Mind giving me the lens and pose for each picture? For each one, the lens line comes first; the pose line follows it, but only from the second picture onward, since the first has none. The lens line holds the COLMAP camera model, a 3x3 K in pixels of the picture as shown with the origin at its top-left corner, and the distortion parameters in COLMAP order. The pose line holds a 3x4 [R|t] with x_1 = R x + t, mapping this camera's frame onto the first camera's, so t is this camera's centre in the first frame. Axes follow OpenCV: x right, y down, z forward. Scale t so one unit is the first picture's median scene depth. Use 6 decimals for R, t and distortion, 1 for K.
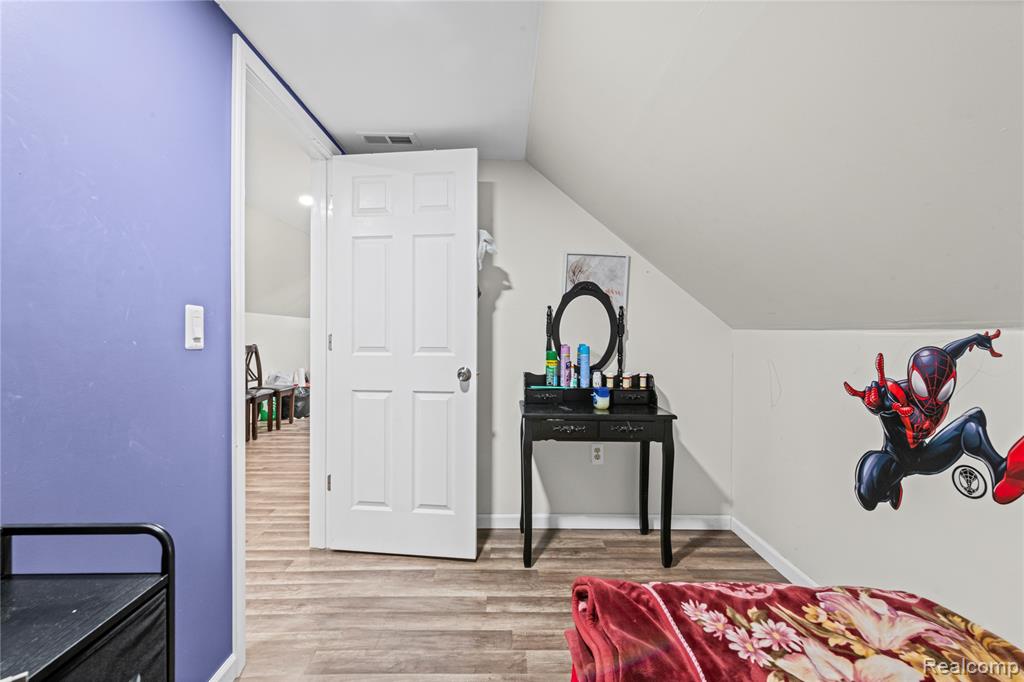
lens RADIAL K [[419.1, 0, 505.7], [0, 419.1, 337.7], [0, 0, 1]] dist [0.012044, -0.001556]
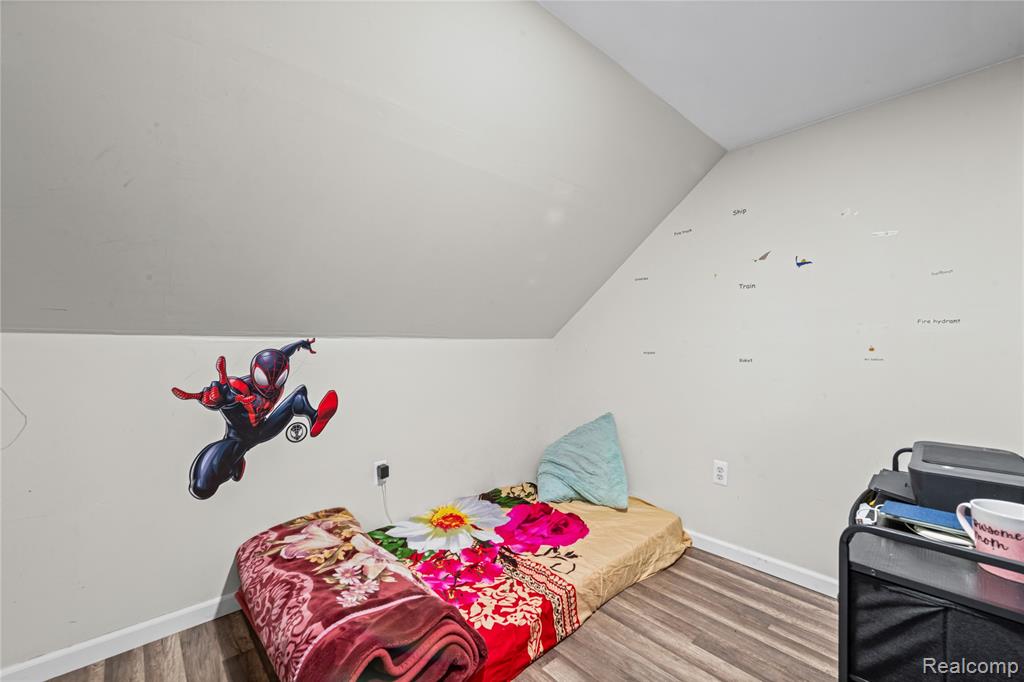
lens RADIAL K [[419.1, 0, 511.0], [0, 419.1, 343.1], [0, 0, 1]] dist [0.012044, -0.001556]
pose [[-0.658107, -0.009106, 0.752869, -0.576547], [0.000275, 0.999924, 0.012335, -0.015721], [-0.752924, 0.008325, -0.658054, 1.302878]]
